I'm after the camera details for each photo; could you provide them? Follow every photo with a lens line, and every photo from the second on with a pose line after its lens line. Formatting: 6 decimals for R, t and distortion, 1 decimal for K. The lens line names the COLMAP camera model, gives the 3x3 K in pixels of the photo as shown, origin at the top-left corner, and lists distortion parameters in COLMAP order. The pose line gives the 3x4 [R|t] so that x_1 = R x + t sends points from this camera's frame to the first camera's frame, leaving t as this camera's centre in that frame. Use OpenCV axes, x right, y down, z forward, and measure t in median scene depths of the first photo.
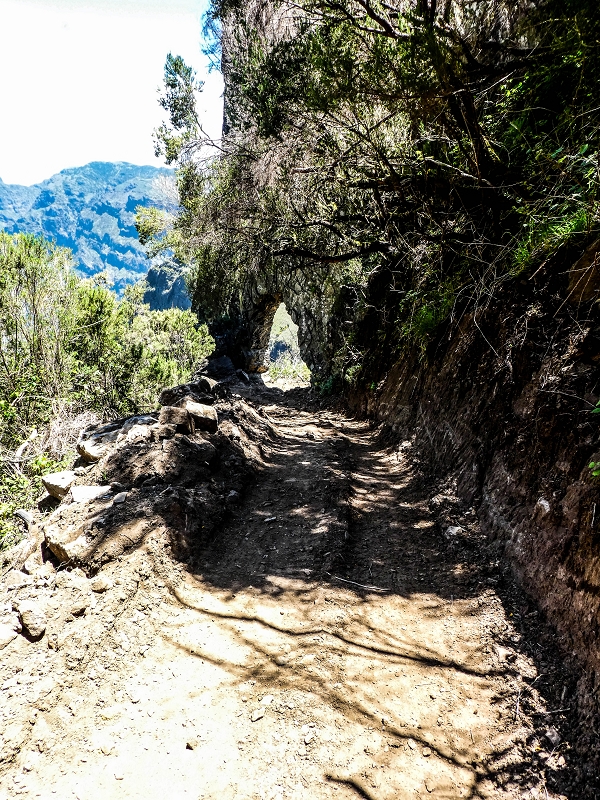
lens RADIAL K [[646.3, 0, 301.6], [0, 646.3, 386.7], [0, 0, 1]] dist [0.042146, -0.004016]
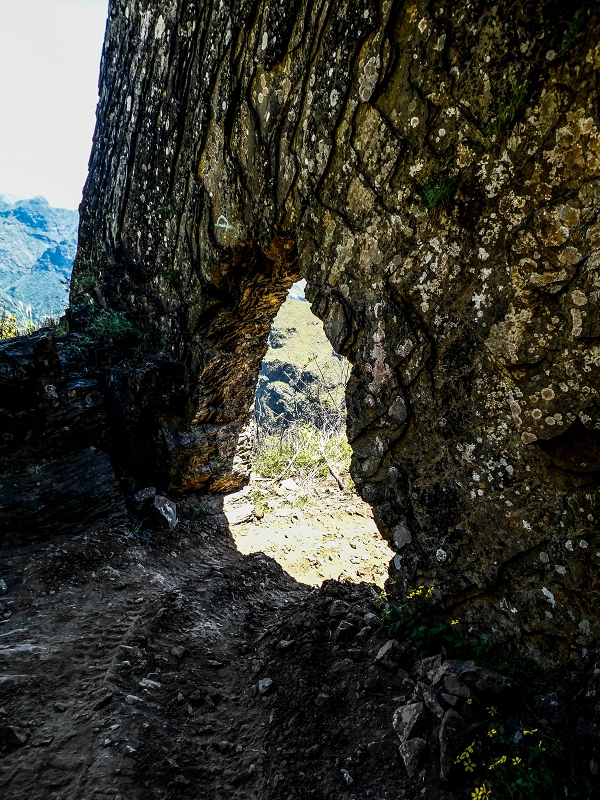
lens RADIAL K [[596.3, 0, 300.0], [0, 596.3, 400.0], [0, 0, 1]] dist [0.004259, -0.016238]
pose [[0.997484, 0.055586, -0.044008, -0.013486], [-0.056543, 0.998183, -0.020818, -0.070712], [0.042771, 0.023254, 0.998814, 0.744987]]
